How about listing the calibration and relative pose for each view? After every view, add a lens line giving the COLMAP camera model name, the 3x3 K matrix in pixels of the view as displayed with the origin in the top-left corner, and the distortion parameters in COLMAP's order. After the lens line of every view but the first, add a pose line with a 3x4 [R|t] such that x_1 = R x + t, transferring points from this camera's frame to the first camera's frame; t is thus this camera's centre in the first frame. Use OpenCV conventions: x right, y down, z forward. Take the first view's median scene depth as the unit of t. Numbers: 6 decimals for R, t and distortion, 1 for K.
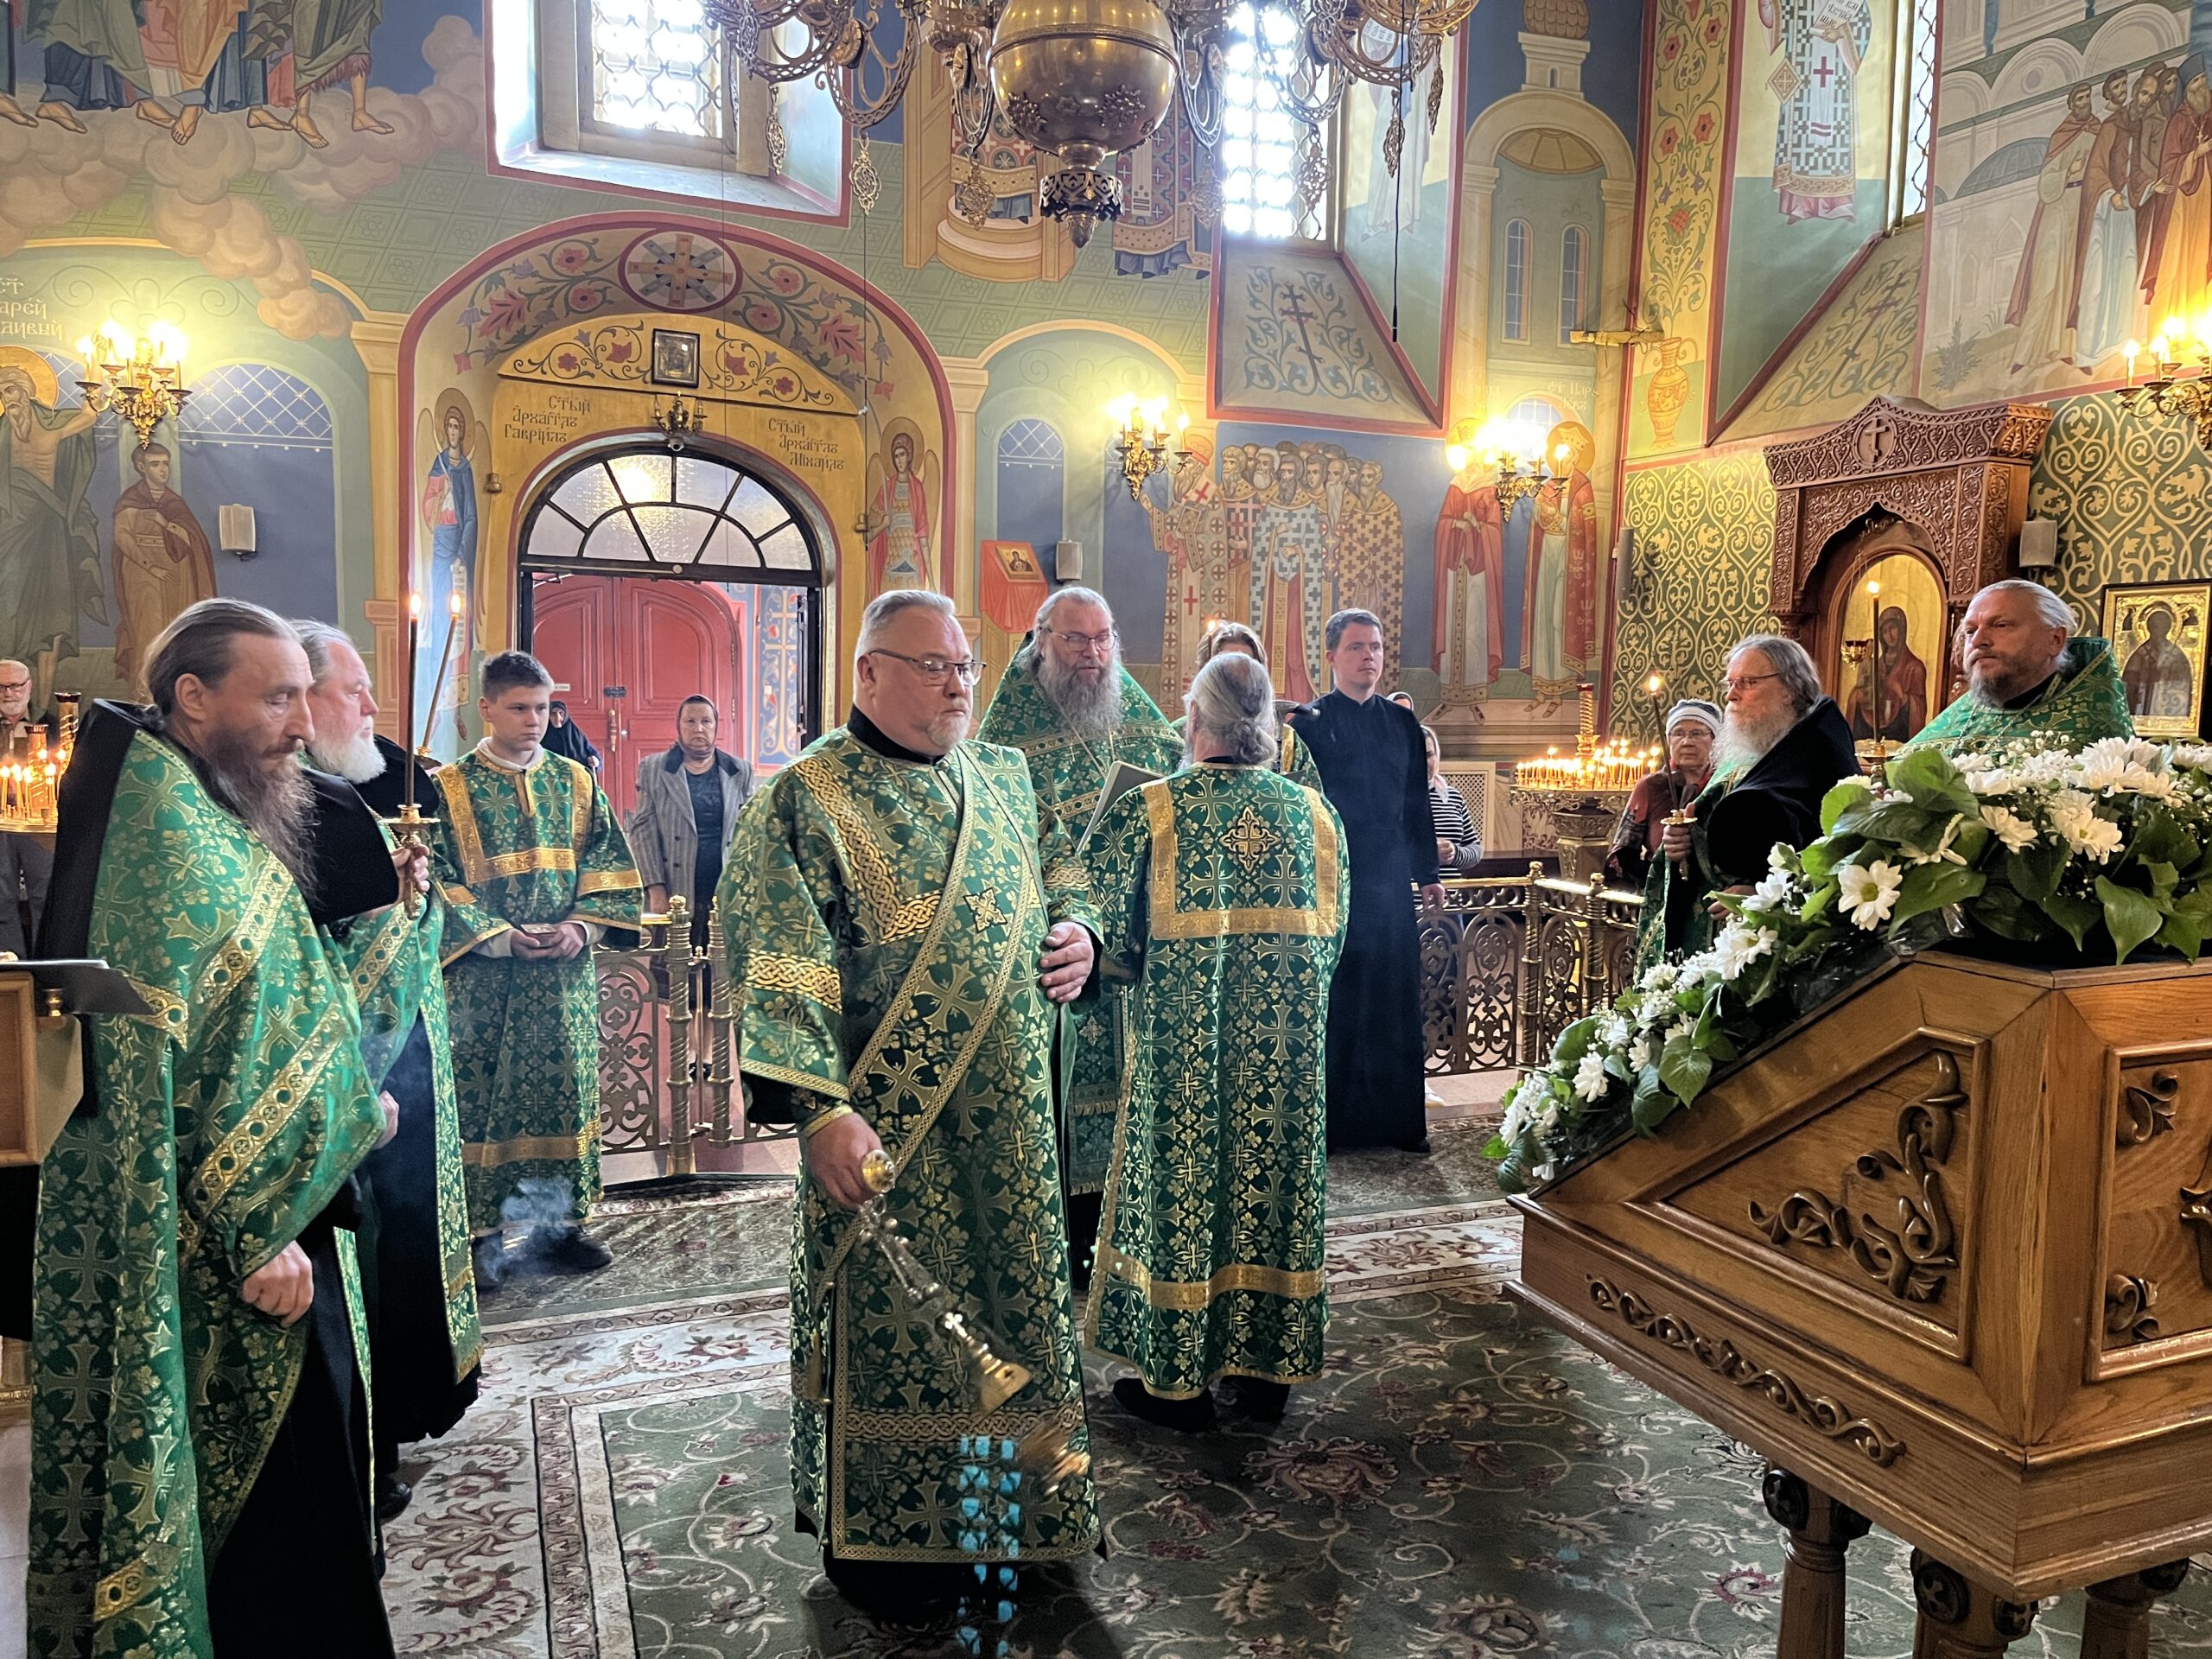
lens RADIAL K [[1683.6, 0, 1112.9], [0, 1683.6, 823.0], [0, 0, 1]] dist [0.071460, -0.098105]
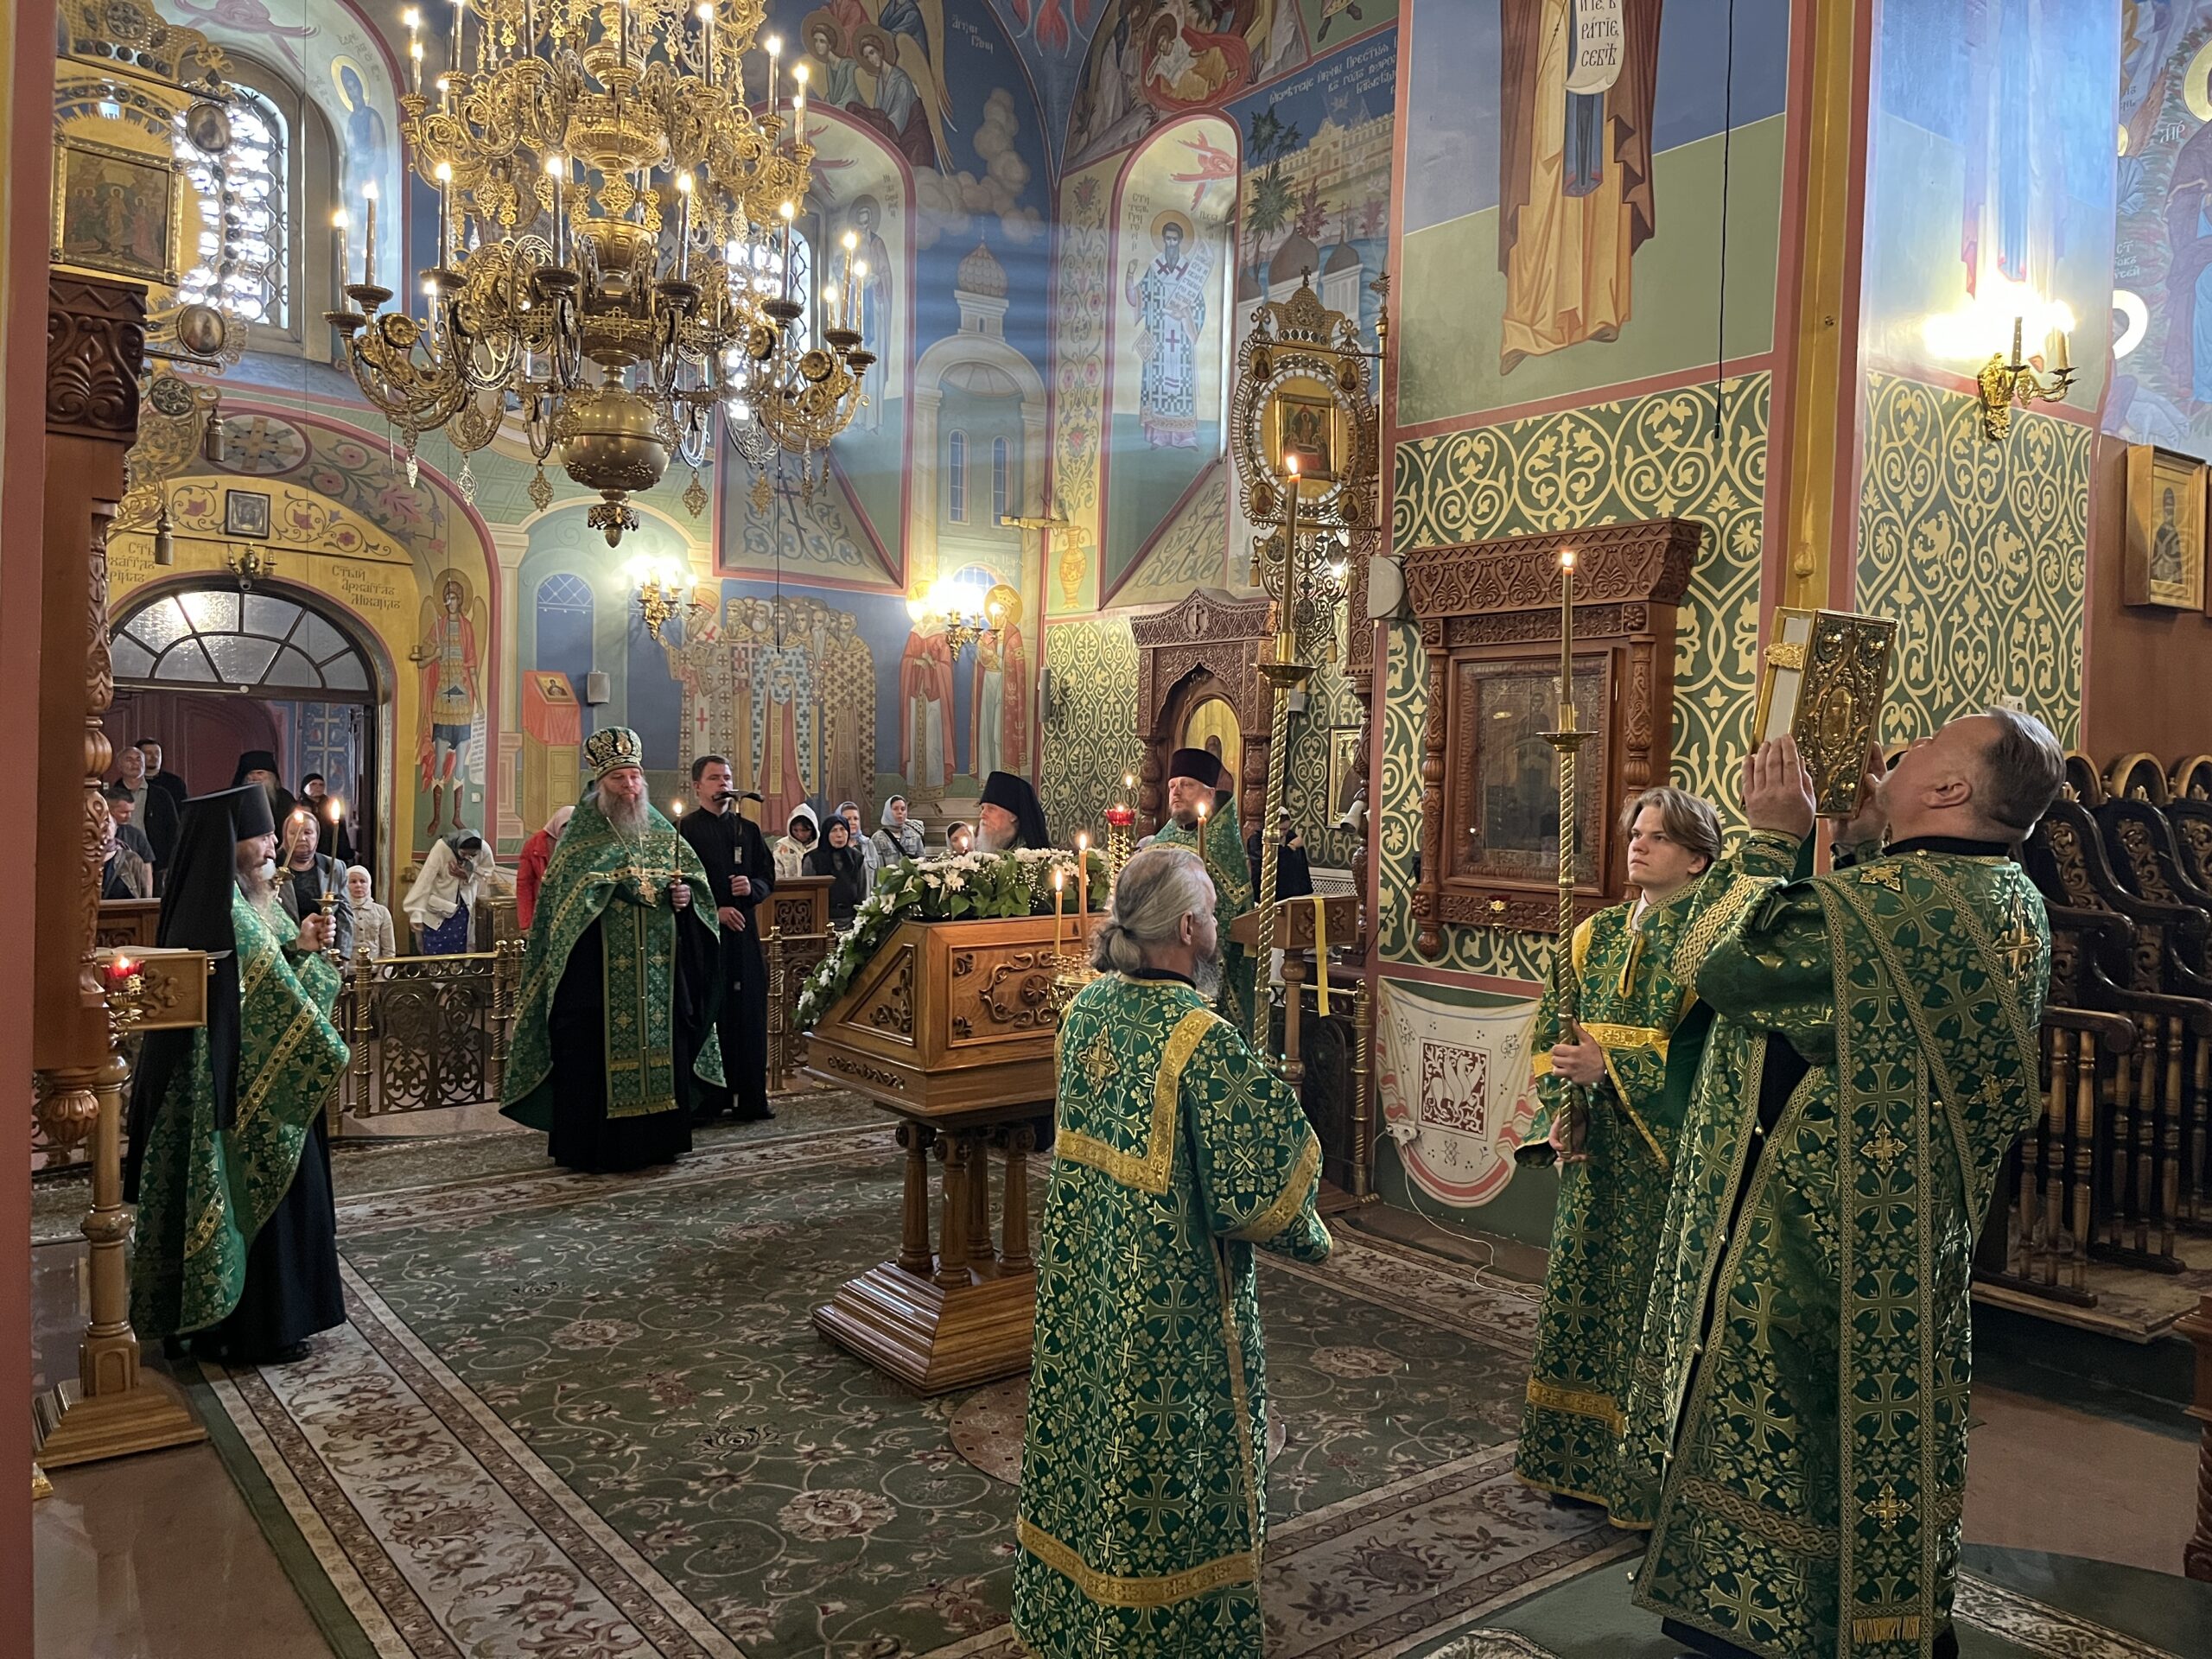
lens RADIAL K [[1635.7, 0, 1122.2], [0, 1635.7, 854.9], [0, 0, 1]] dist [0.060268, -0.140146]
pose [[0.959500, -0.012741, 0.281421, 0.001610], [0.020775, 0.999457, -0.025583, 0.005295], [-0.280942, 0.030394, 0.959243, -0.268816]]
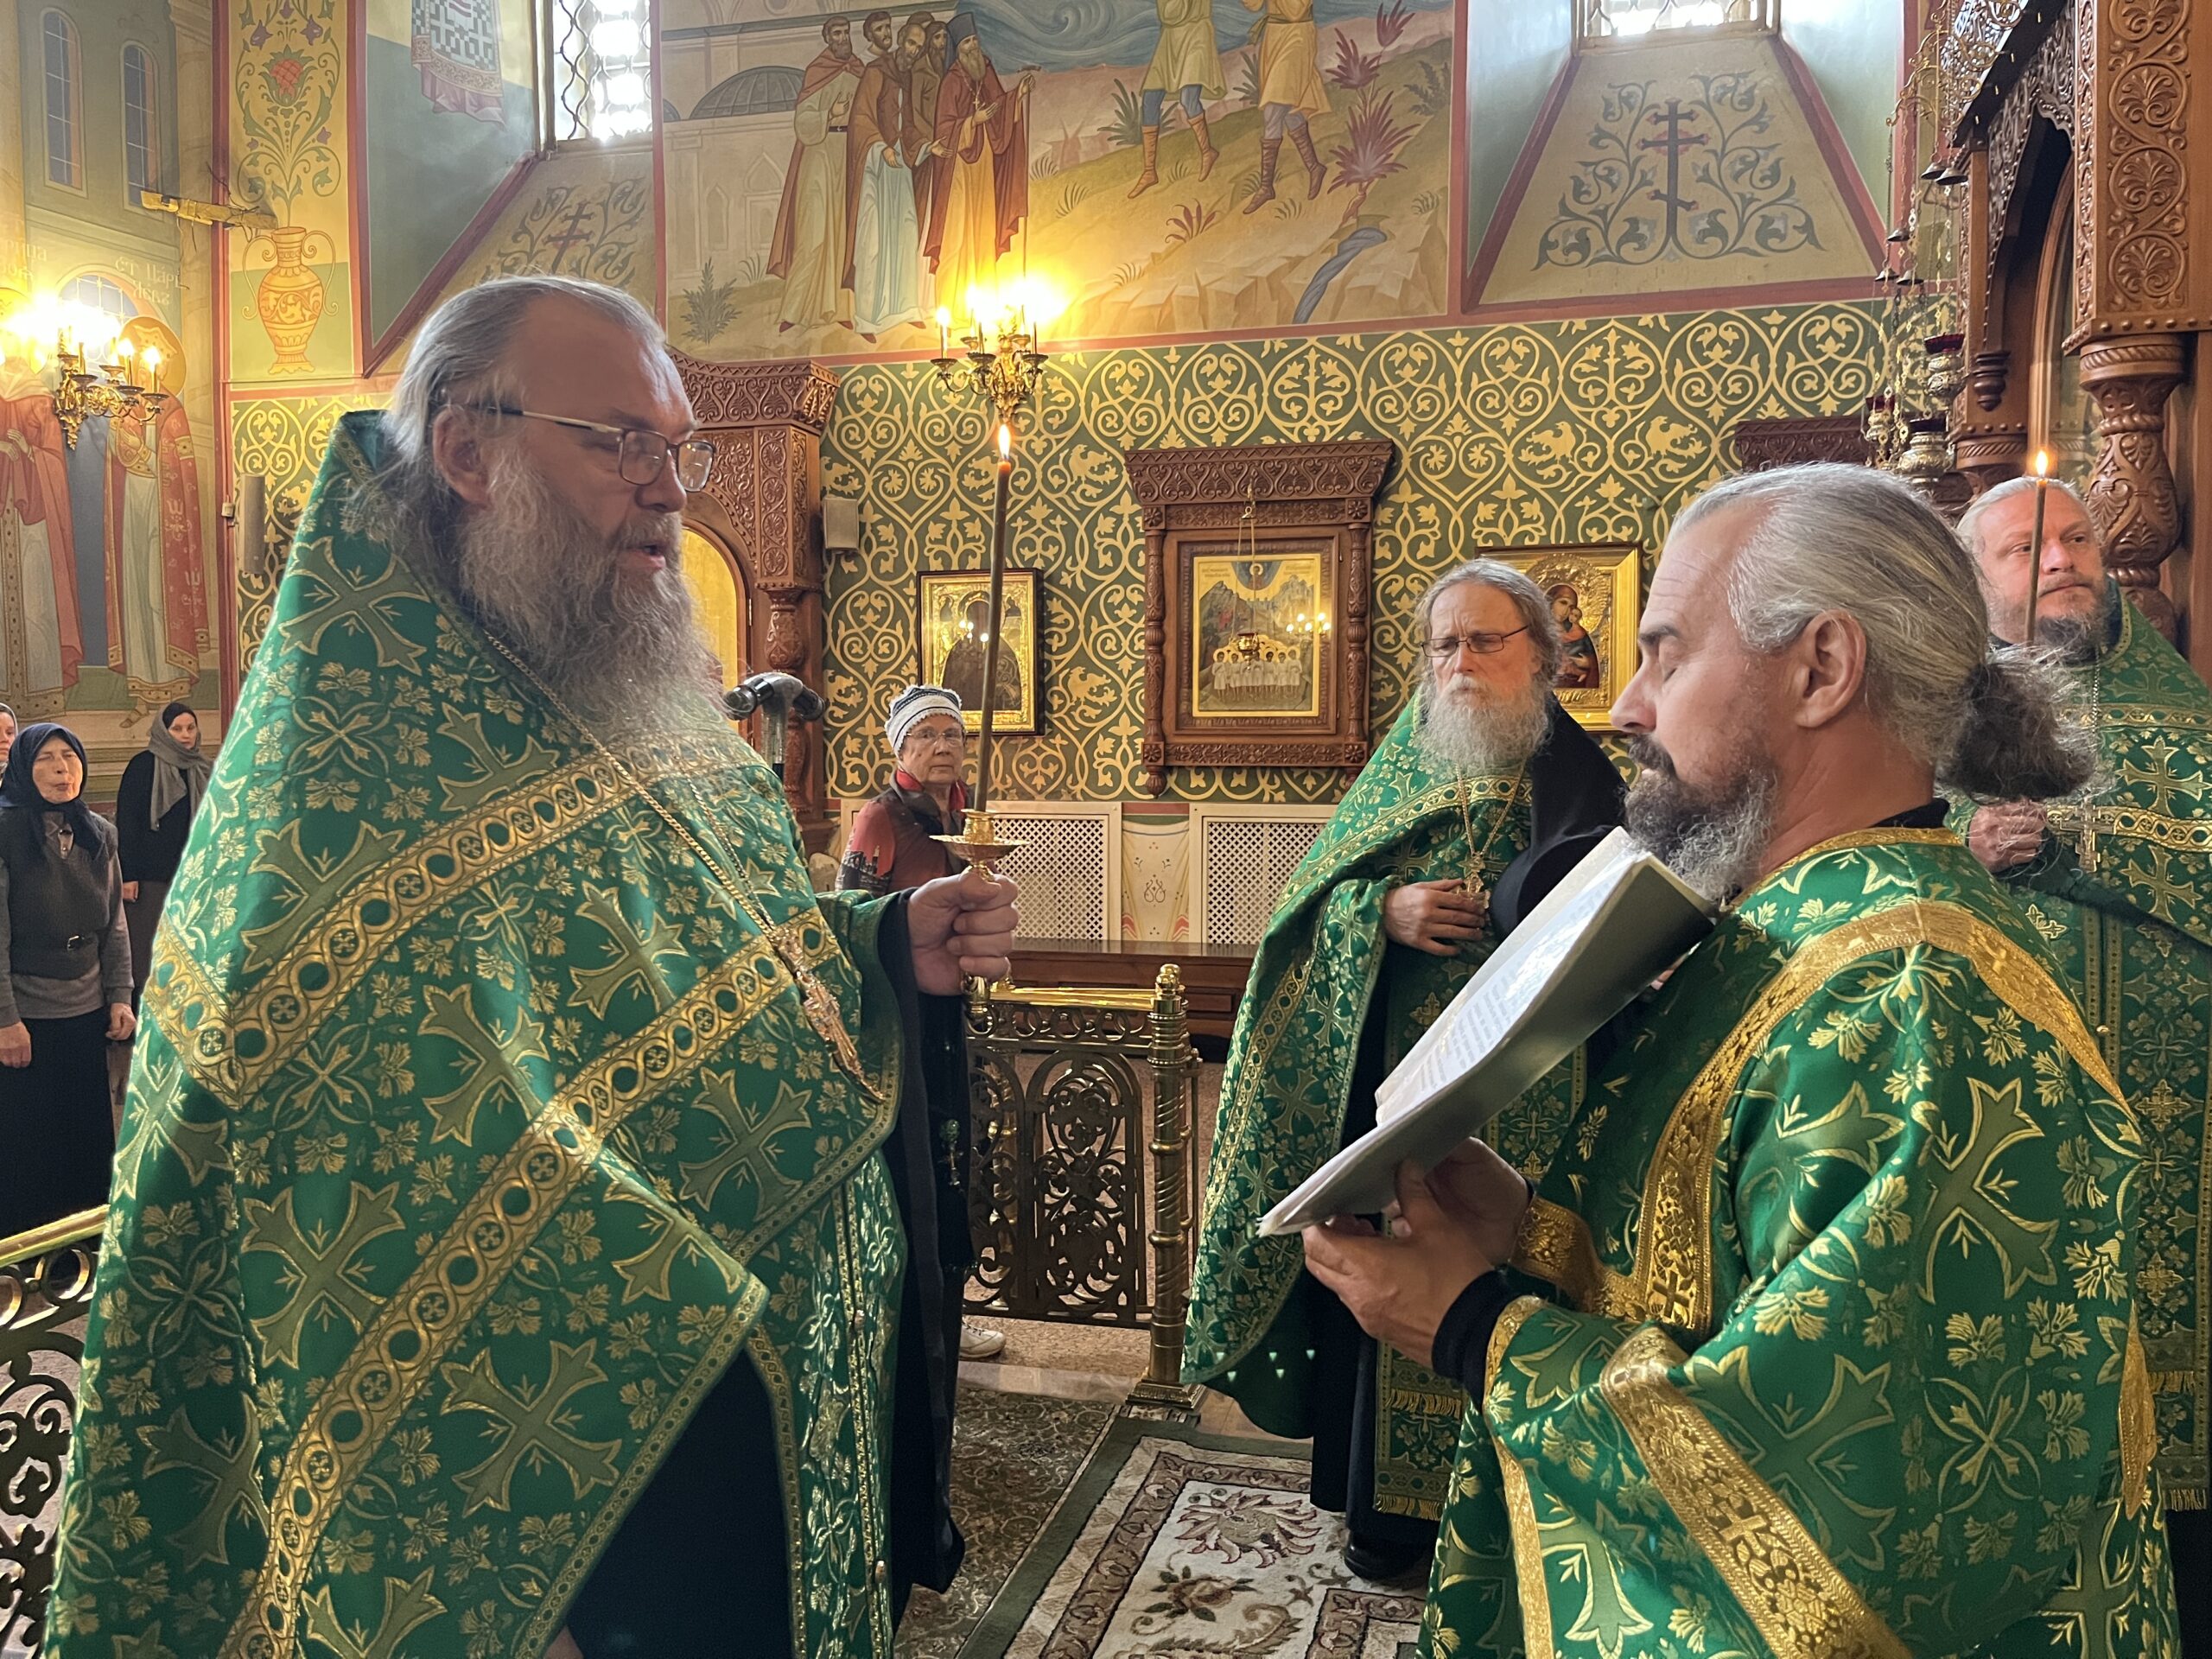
lens RADIAL K [[1723.9, 0, 1144.5], [0, 1723.9, 817.4], [0, 0, 1]] dist [0.068437, -0.099003]
pose [[0.602025, -0.070042, 0.795399, -0.087652], [0.080836, 0.996374, 0.026556, -0.017647], [-0.794375, 0.048310, 0.605504, 0.283744]]
